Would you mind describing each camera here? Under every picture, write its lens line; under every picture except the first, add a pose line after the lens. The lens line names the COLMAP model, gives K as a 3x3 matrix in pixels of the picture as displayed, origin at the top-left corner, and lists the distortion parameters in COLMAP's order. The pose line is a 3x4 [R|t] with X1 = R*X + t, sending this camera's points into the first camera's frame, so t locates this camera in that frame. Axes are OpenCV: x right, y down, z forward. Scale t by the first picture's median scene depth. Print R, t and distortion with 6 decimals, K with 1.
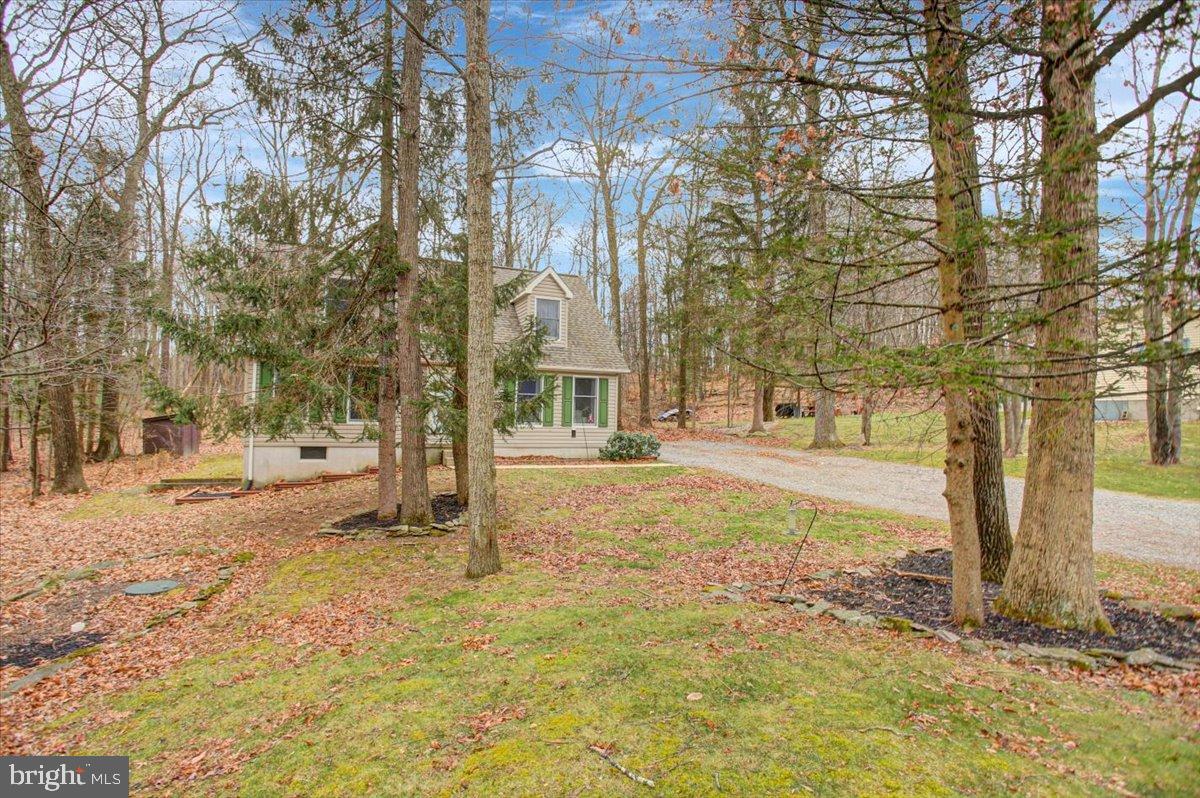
lens RADIAL K [[577.6, 0, 600.0], [0, 577.6, 399.0], [0, 0, 1]] dist [-0.051597, 0.000734]
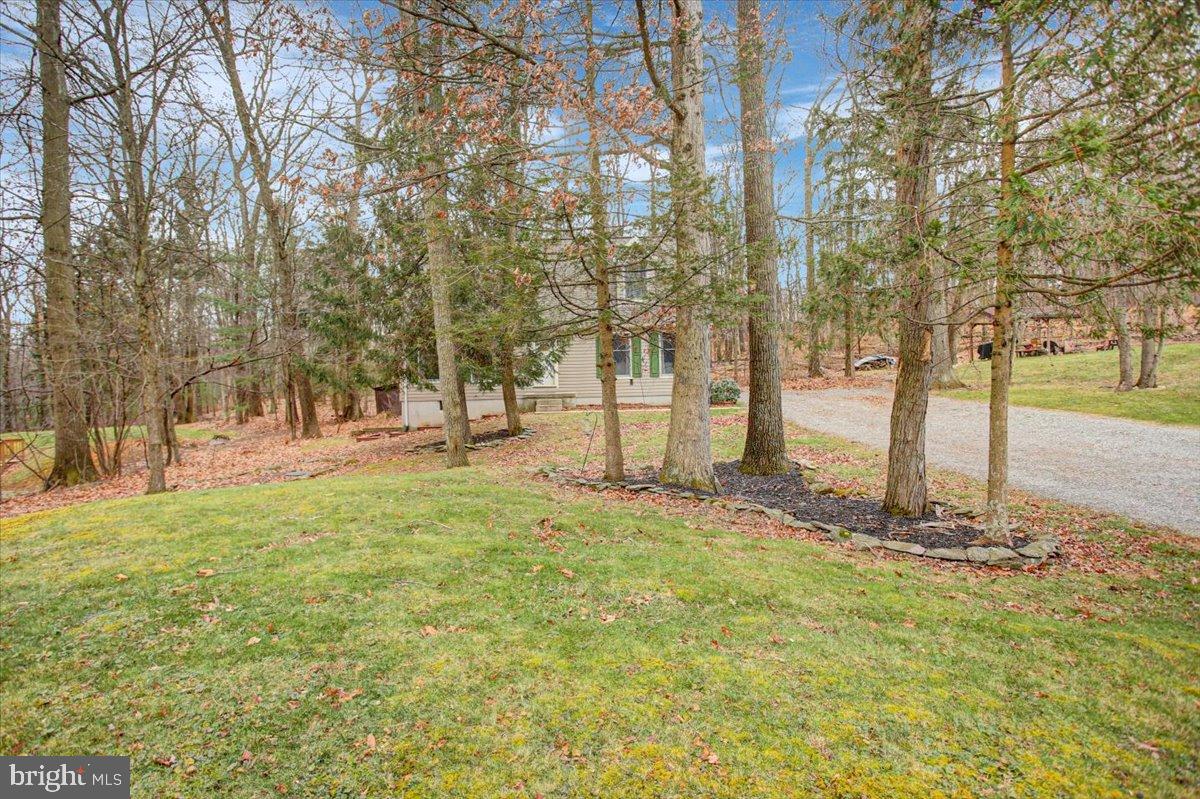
lens RADIAL K [[646.5, 0, 600.0], [0, 646.5, 399.5], [0, 0, 1]] dist [-0.067306, 0.000240]
pose [[0.907392, -0.032836, -0.419000, 0.373080], [0.061151, 0.996649, 0.054325, 0.017730], [0.415812, -0.074916, 0.906360, -0.184648]]
